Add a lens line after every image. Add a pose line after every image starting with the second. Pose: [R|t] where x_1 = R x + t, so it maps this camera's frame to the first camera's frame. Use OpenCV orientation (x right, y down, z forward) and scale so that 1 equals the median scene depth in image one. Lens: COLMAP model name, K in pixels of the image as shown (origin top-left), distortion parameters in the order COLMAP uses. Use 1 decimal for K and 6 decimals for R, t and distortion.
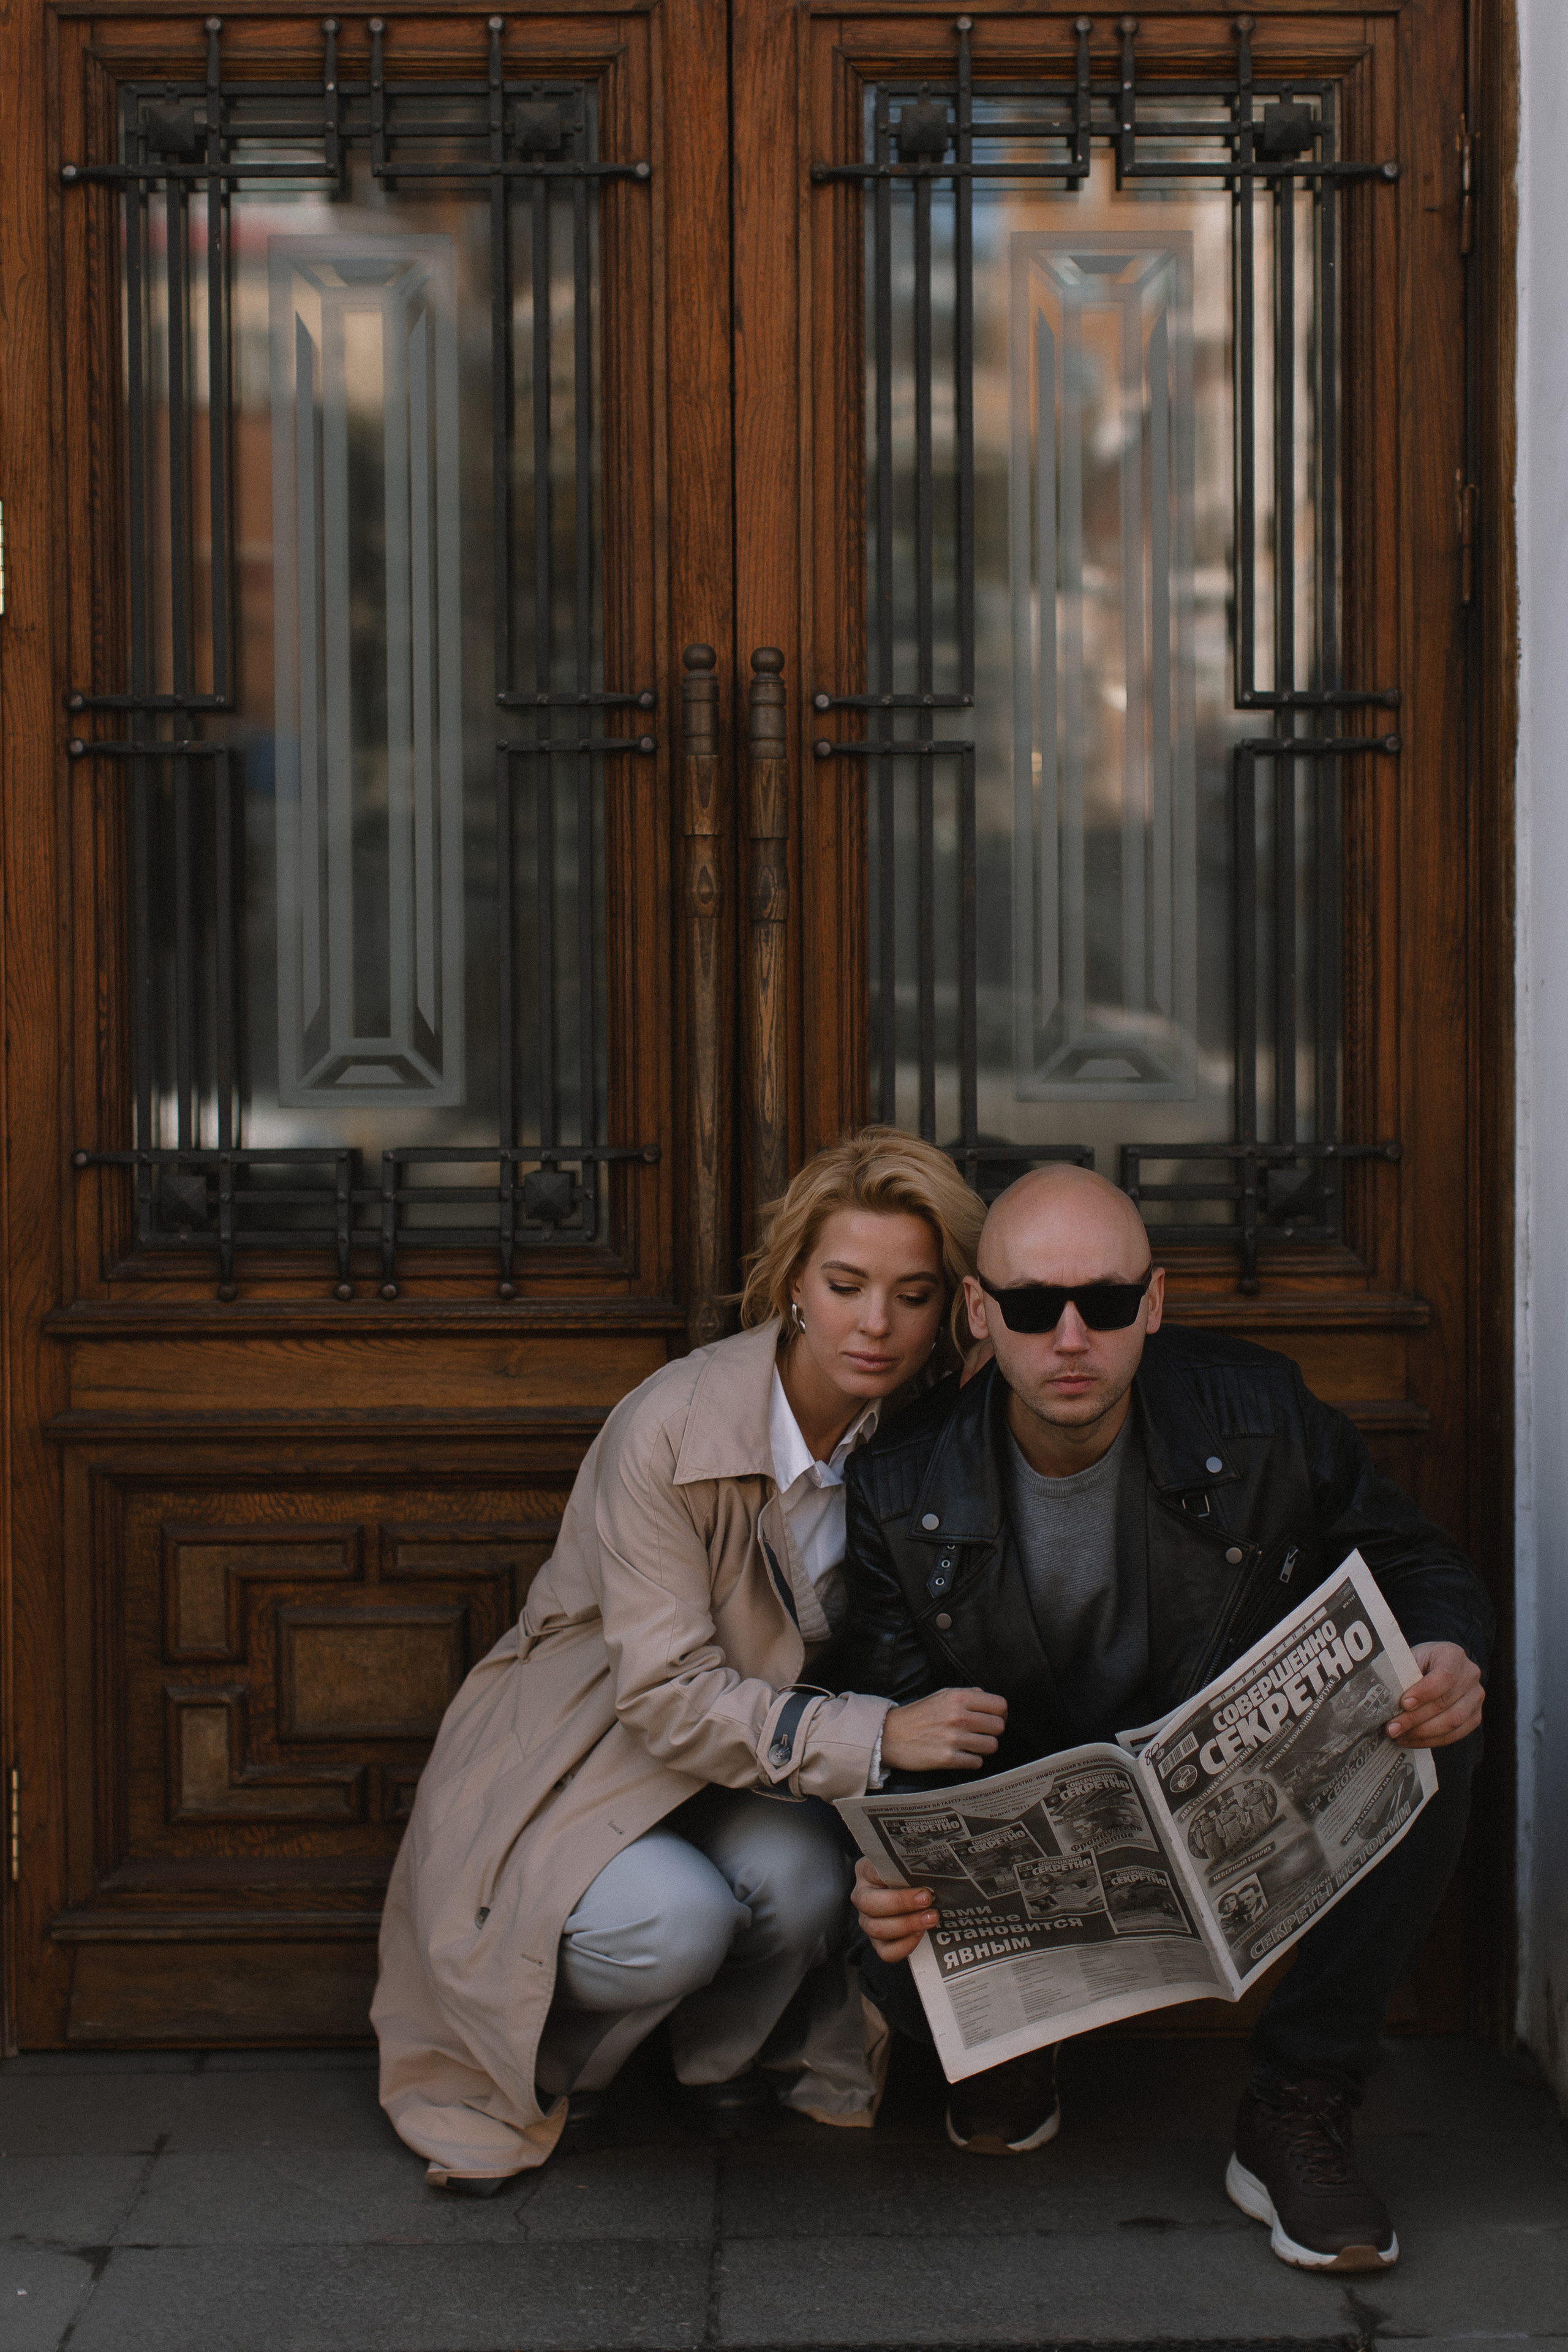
lens RADIAL K [[3455.3, 0, 725.7], [0, 3455.3, 1175.3], [0, 0, 1]] dist [0.022695, -0.170334]
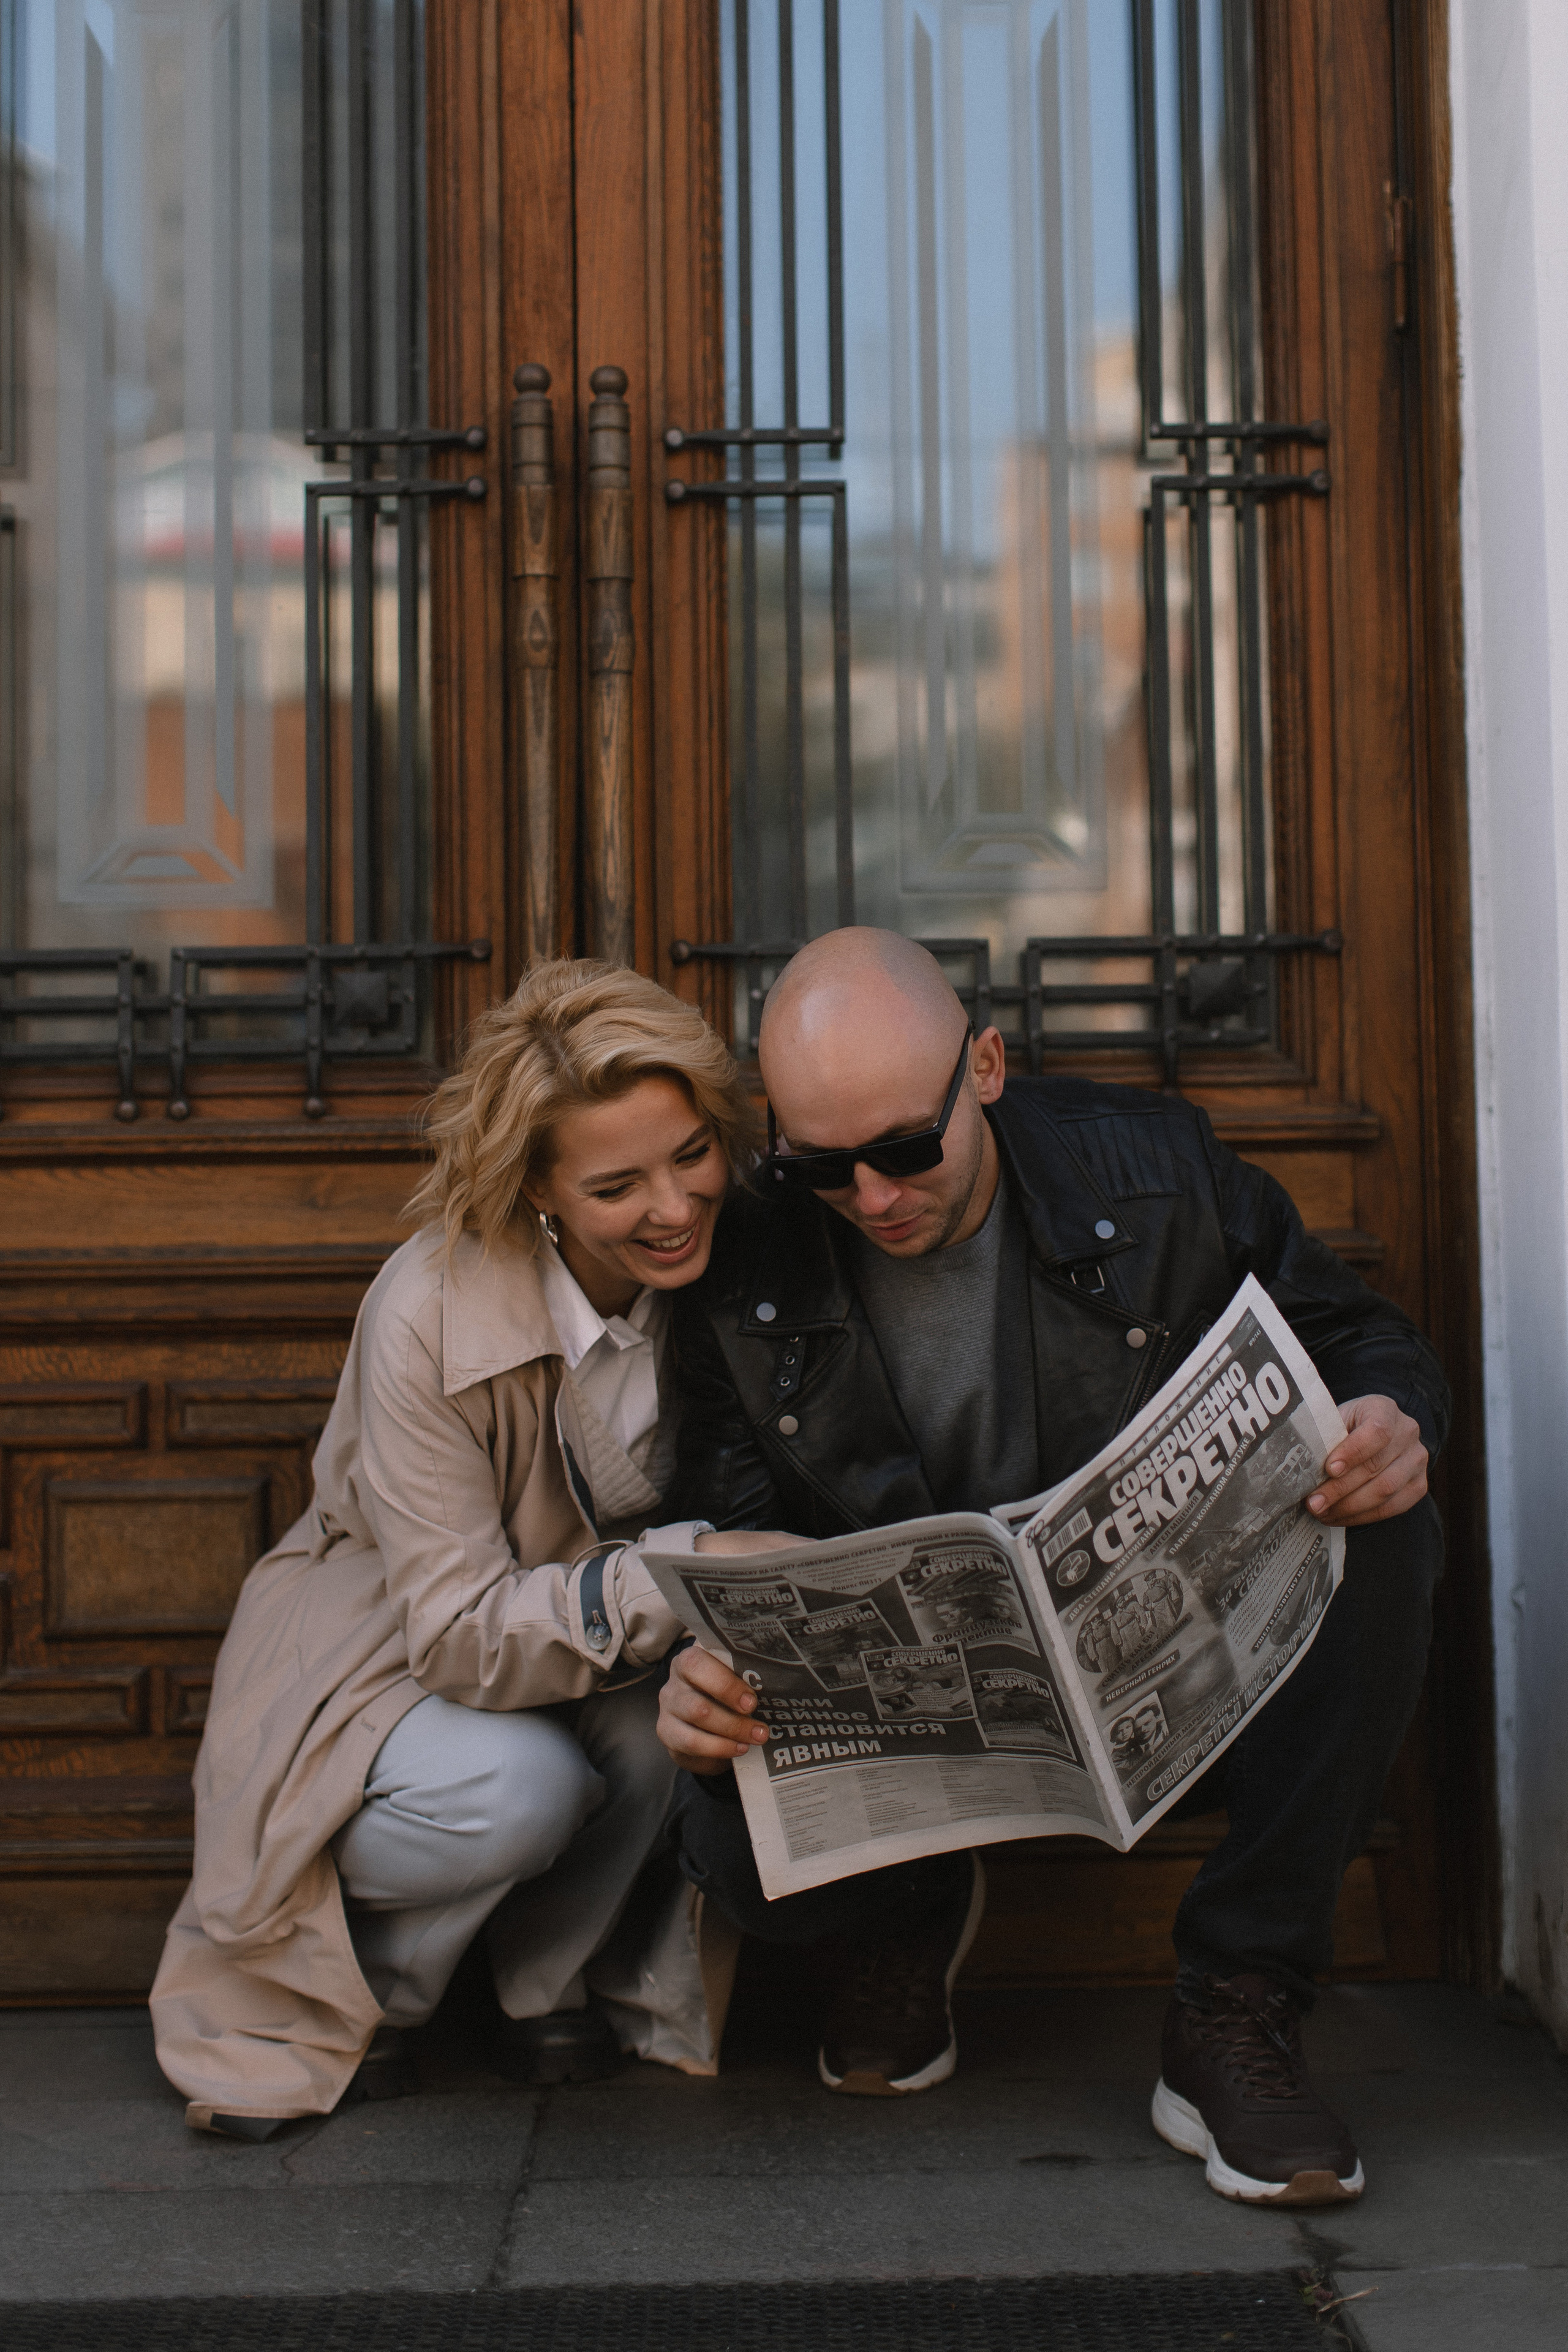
lens RADIAL K [[3417.0, 0, 784.0], [0, 3417.0, 1176.0], [0, 0, 1]] dist [0.012111, -0.022190]
pose [[0.999977, -0.006479, 0.001999, 0.052926], [0.006649, 0.994742, -0.102200, 0.139655], [-0.001326, 0.102211, 0.994762, 0.150080]]
